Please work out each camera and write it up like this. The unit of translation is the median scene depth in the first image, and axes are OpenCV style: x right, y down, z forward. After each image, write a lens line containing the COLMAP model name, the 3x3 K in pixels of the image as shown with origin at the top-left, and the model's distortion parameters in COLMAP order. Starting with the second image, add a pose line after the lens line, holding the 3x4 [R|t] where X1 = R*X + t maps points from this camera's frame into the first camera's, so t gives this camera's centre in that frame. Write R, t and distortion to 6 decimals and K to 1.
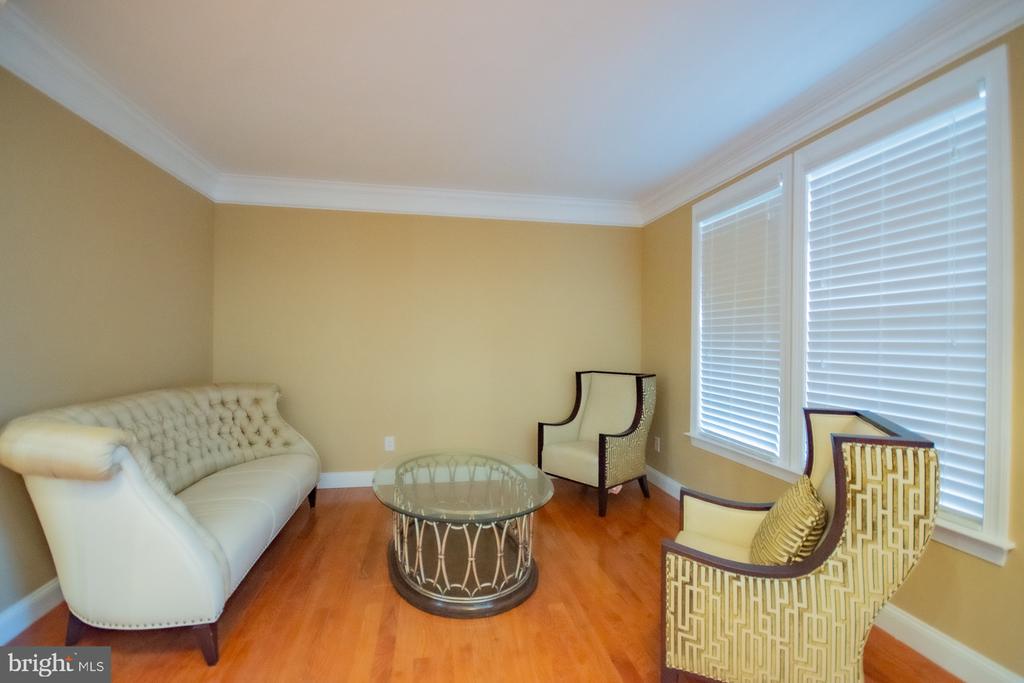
lens RADIAL K [[461.9, 0, 510.4], [0, 461.9, 338.7], [0, 0, 1]] dist [0.021538, -0.017526]
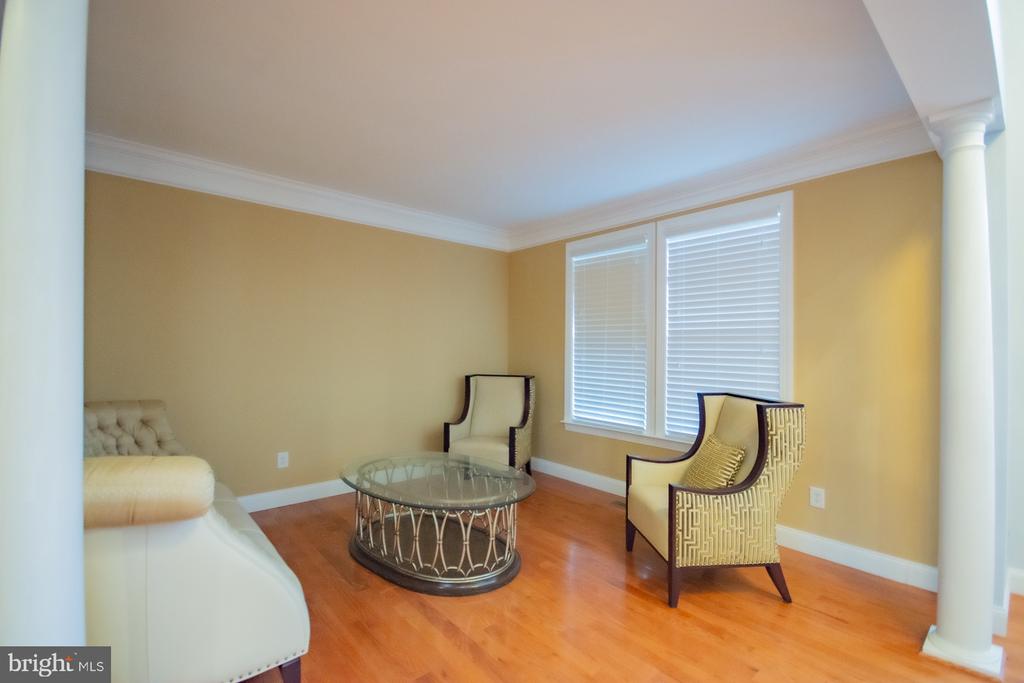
lens RADIAL K [[448.1, 0, 512.0], [0, 448.1, 341.5], [0, 0, 1]] dist [0.002374, 0.000204]
pose [[0.857761, 0.011867, 0.513912, -0.613853], [-0.008655, 0.999925, -0.008643, -0.004996], [-0.513977, 0.002966, 0.857799, 0.019594]]
